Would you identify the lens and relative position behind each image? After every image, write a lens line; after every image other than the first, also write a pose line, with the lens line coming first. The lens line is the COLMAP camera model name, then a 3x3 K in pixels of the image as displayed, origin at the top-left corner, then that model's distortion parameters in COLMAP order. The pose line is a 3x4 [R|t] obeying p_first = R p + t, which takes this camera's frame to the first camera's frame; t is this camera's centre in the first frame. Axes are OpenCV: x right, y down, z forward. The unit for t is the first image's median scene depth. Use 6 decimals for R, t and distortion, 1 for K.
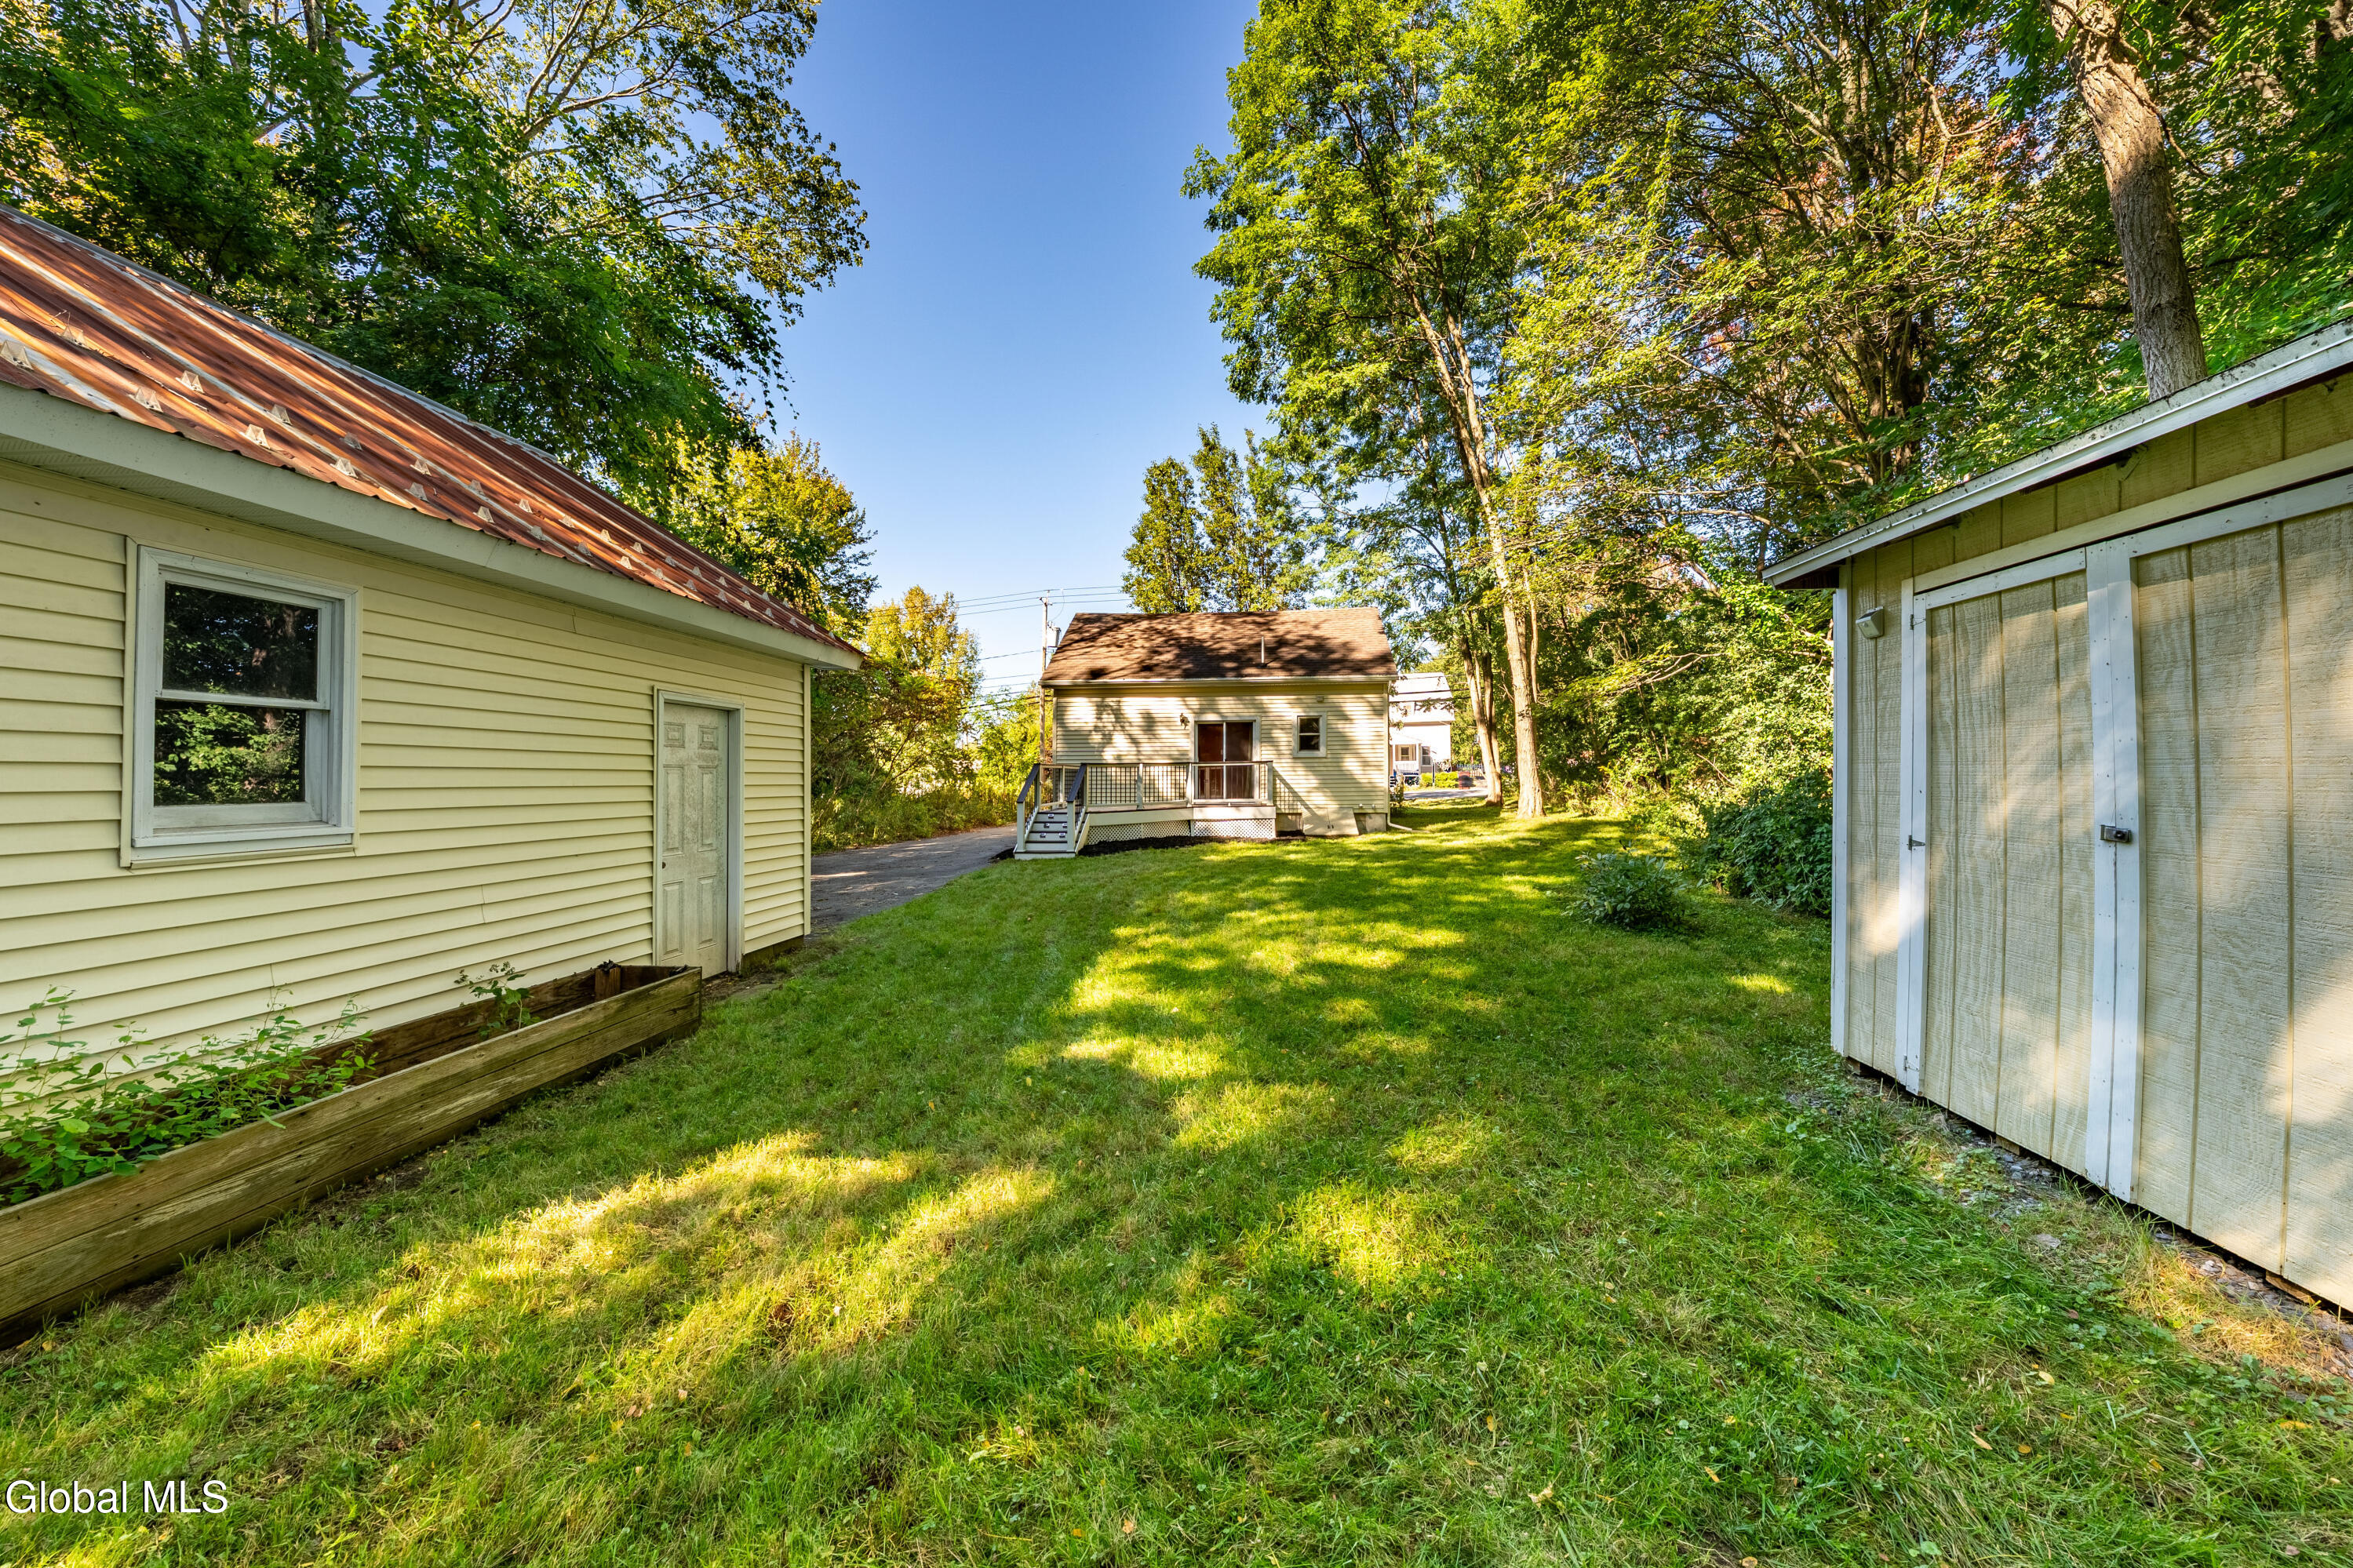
lens RADIAL K [[820.4, 0, 1176.5], [0, 820.4, 784.0], [0, 0, 1]] dist [-0.000501, -0.000069]
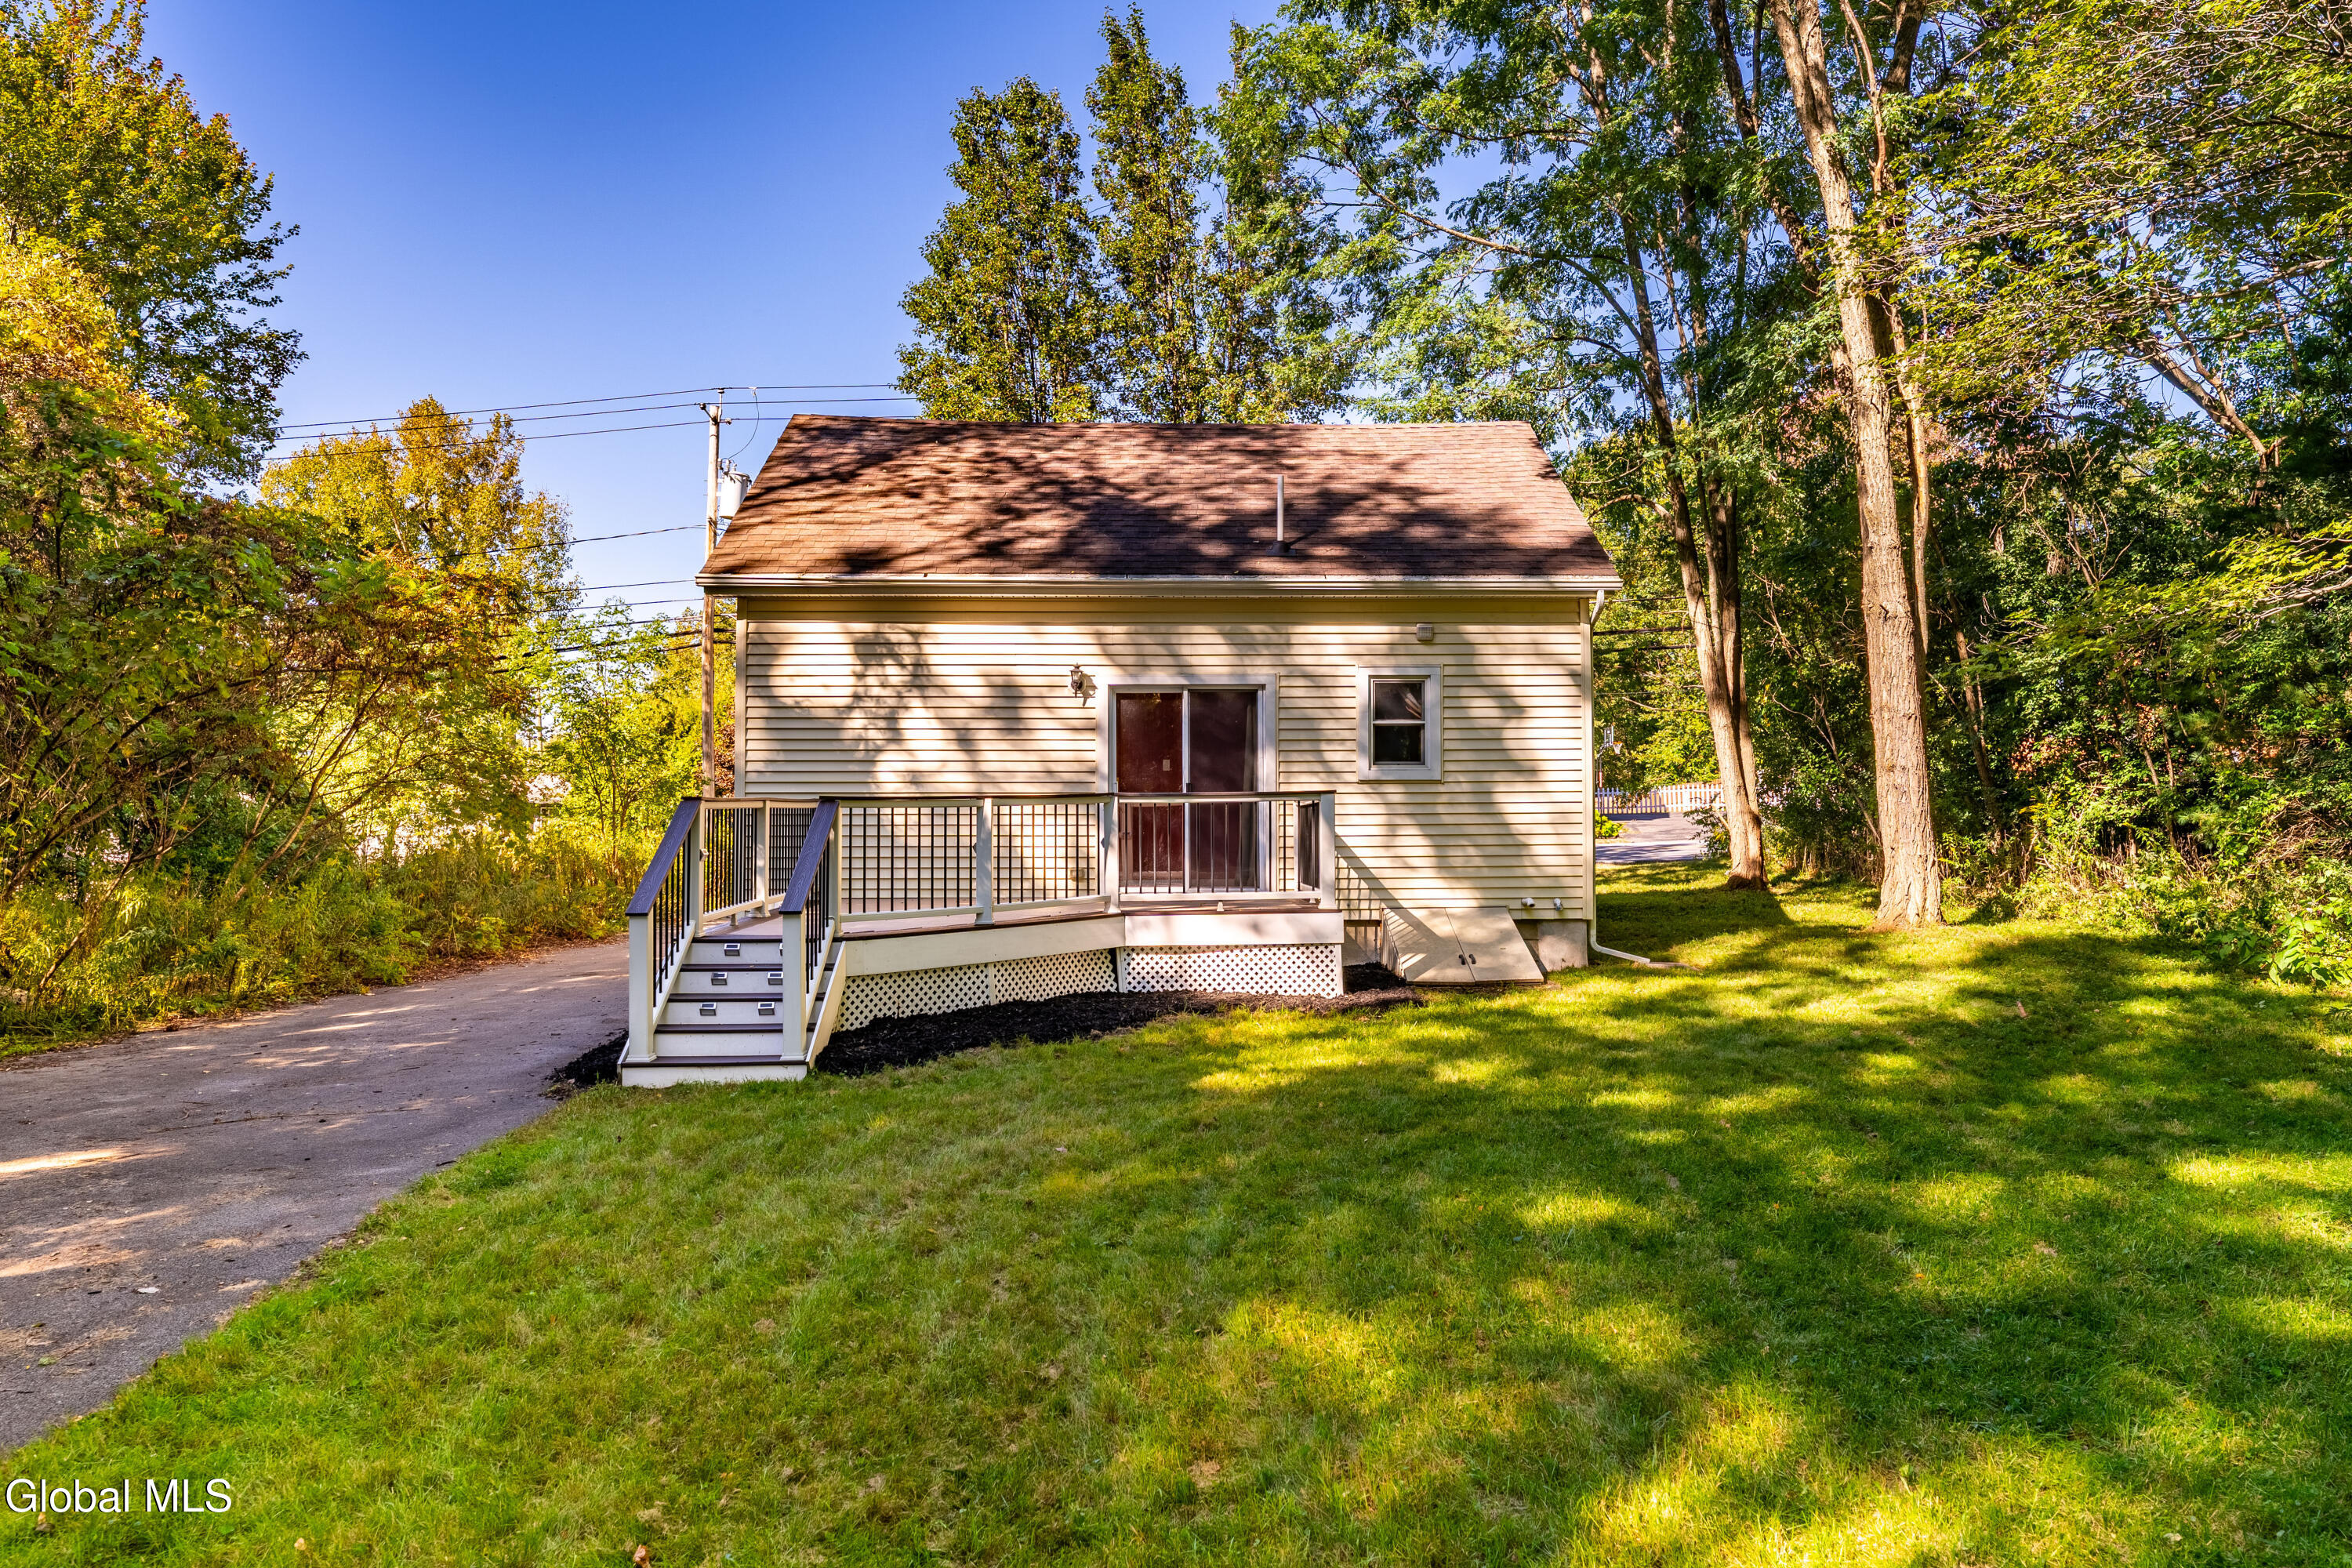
lens RADIAL K [[1606.5, 0, 1223.7], [0, 1606.5, 799.4], [0, 0, 1]] dist [0.065682, -0.094206]
pose [[0.988997, 0.001840, 0.147921, -0.038251], [-0.000321, 0.999947, -0.010296, -0.015839], [-0.147933, 0.010136, 0.988946, 0.227224]]
